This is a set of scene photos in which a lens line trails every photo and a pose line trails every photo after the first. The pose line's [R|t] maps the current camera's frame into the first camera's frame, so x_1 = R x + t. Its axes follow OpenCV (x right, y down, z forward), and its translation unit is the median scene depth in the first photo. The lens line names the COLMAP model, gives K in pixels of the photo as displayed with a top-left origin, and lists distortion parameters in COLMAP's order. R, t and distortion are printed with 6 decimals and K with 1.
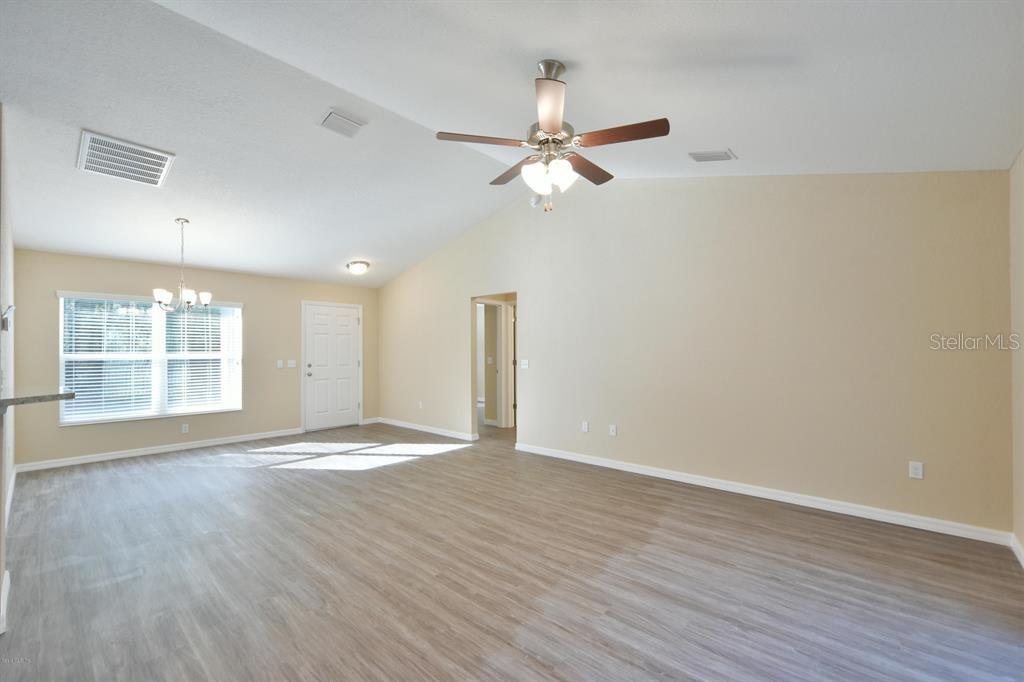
lens RADIAL K [[433.5, 0, 518.3], [0, 433.5, 346.5], [0, 0, 1]] dist [-0.010797, 0.002613]
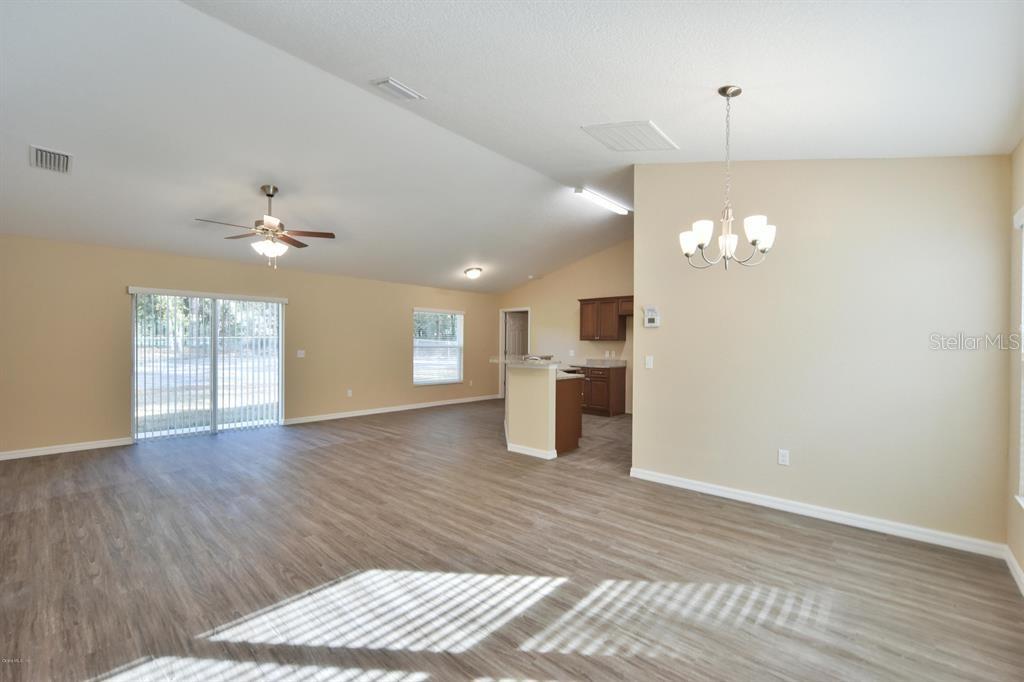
lens RADIAL K [[433.5, 0, 514.1], [0, 433.5, 347.2], [0, 0, 1]] dist [-0.010797, 0.002613]
pose [[-0.999975, -0.000252, 0.007007, -0.640960], [-0.000285, 0.999988, -0.004819, 0.024884], [-0.007006, -0.004821, -0.999964, 1.860316]]
